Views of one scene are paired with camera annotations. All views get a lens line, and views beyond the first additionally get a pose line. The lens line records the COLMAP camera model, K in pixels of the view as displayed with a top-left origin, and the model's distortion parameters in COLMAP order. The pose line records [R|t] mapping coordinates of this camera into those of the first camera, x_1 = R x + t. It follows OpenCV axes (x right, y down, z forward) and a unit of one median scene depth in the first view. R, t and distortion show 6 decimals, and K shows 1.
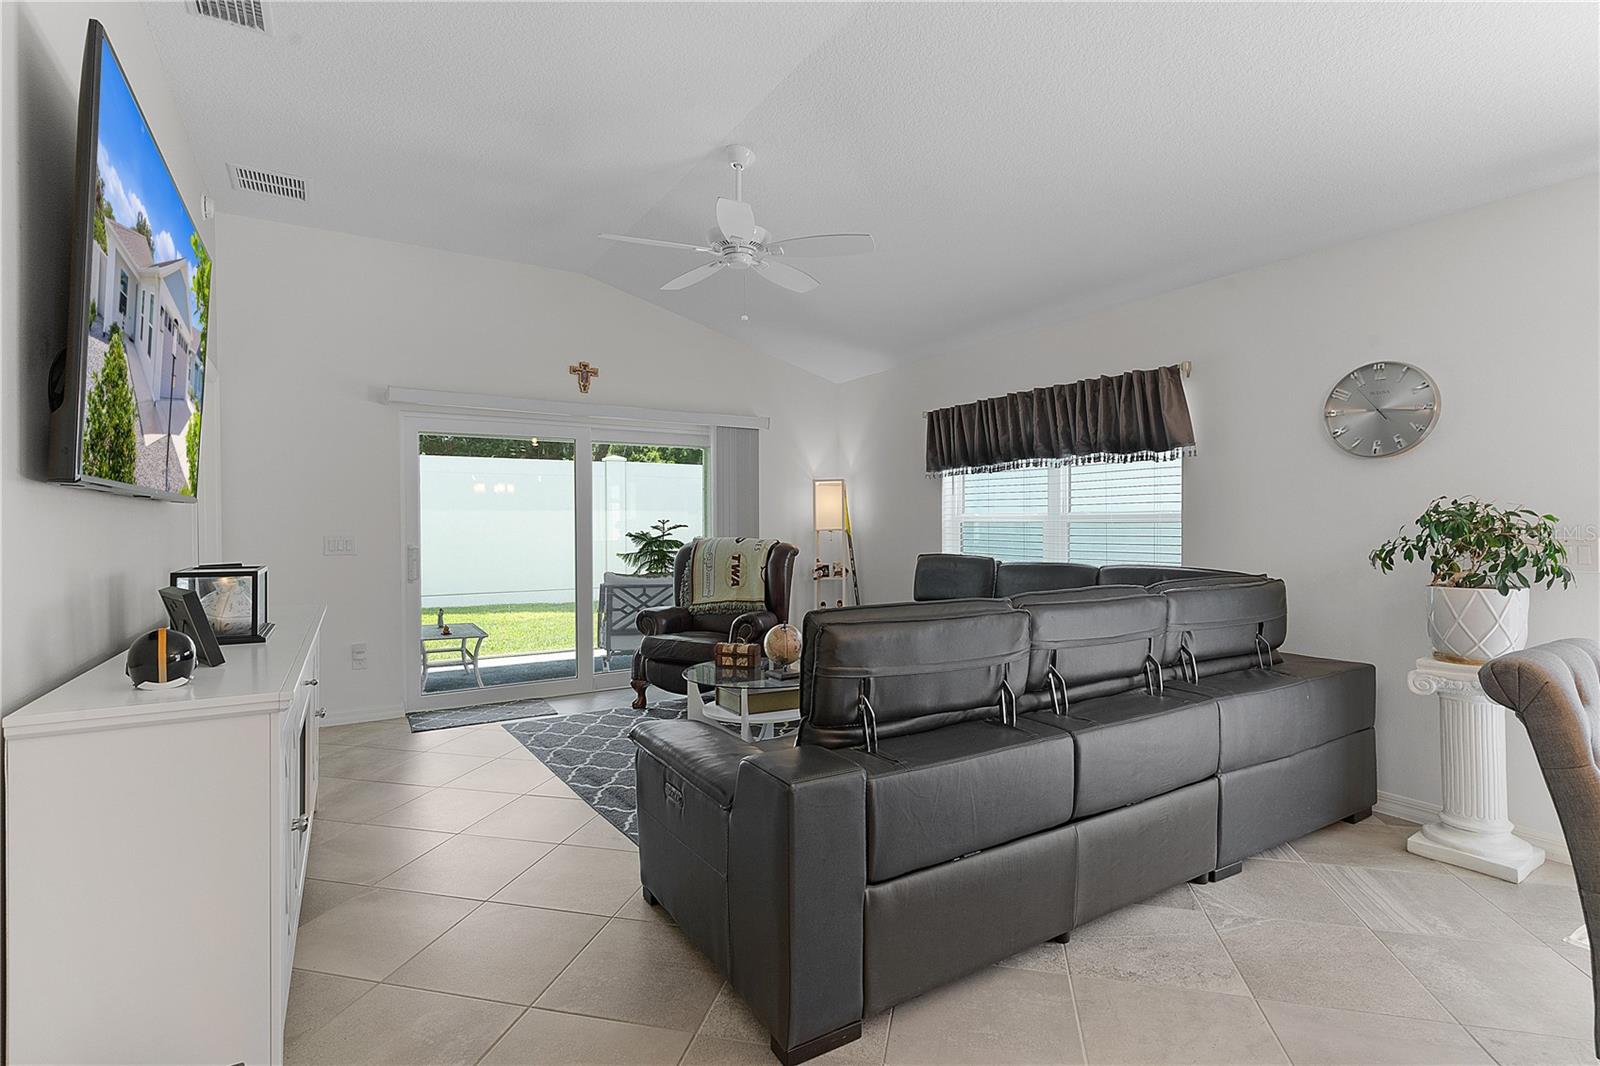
lens RADIAL K [[777.0, 0, 806.1], [0, 777.0, 525.1], [0, 0, 1]] dist [0.003564, -0.001017]
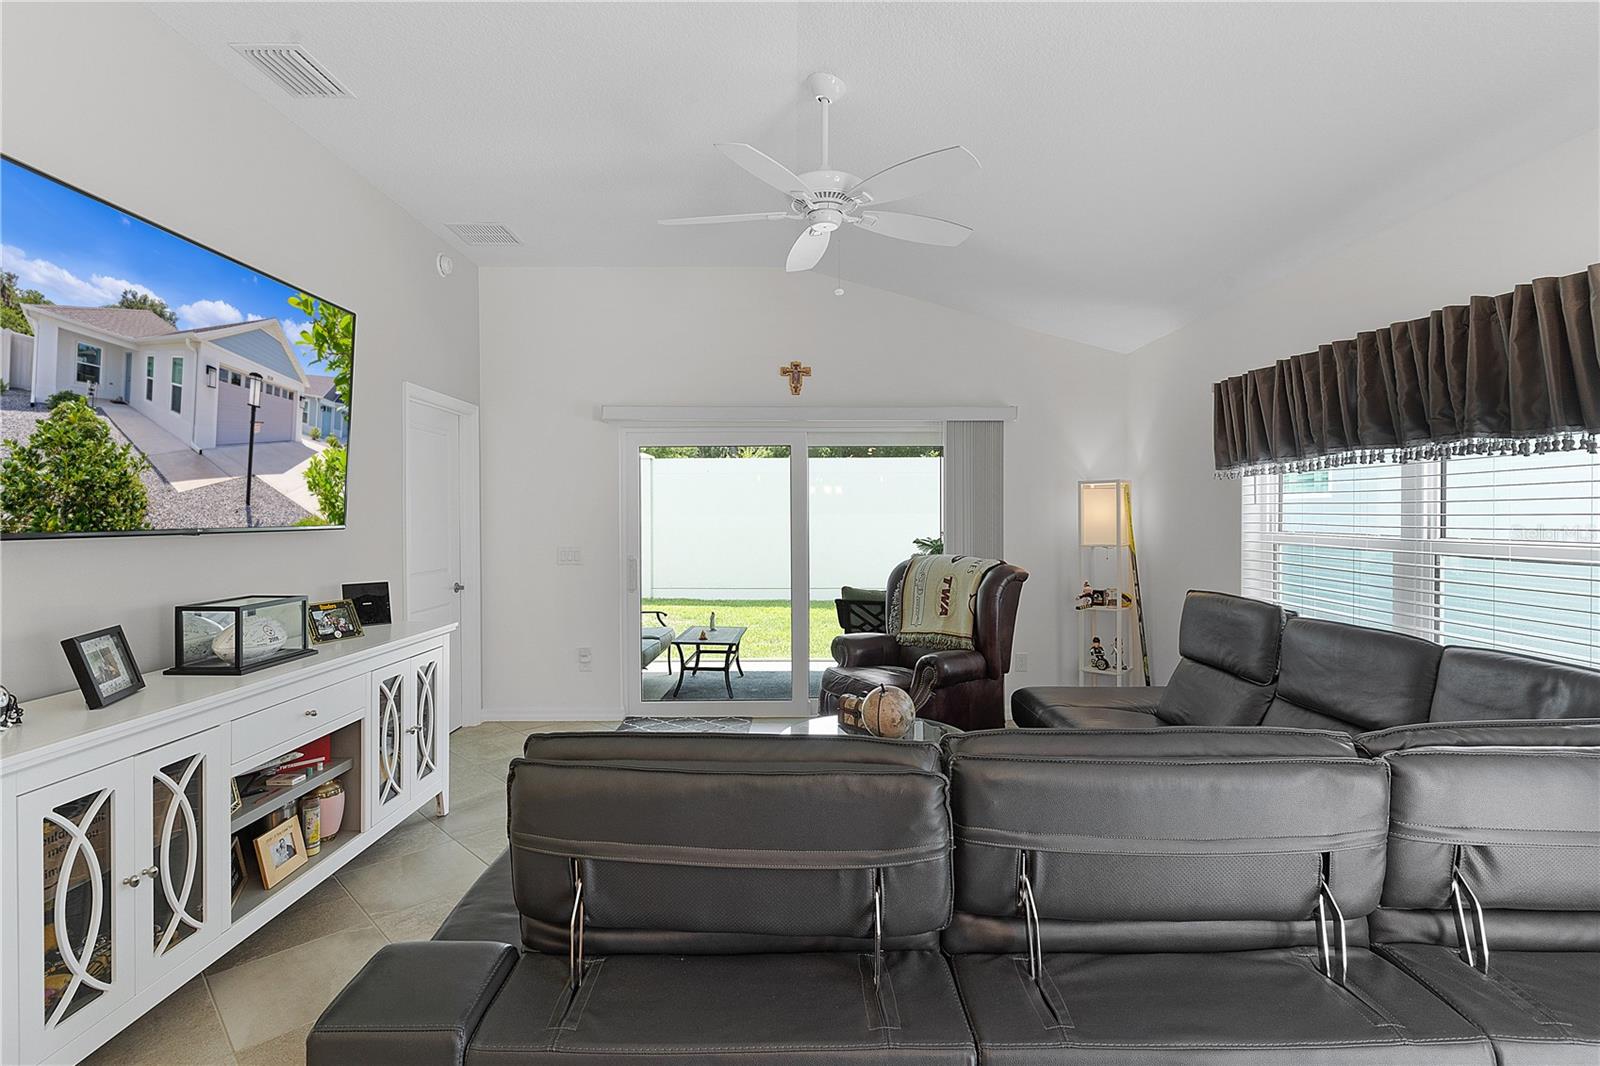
lens RADIAL K [[777.0, 0, 789.7], [0, 777.0, 528.5], [0, 0, 1]] dist [0.003564, -0.001017]
pose [[0.848802, 0.012957, -0.528552, 0.207426], [-0.002146, 0.999776, 0.021063, -0.031429], [0.528707, -0.016744, 0.848639, 0.213520]]
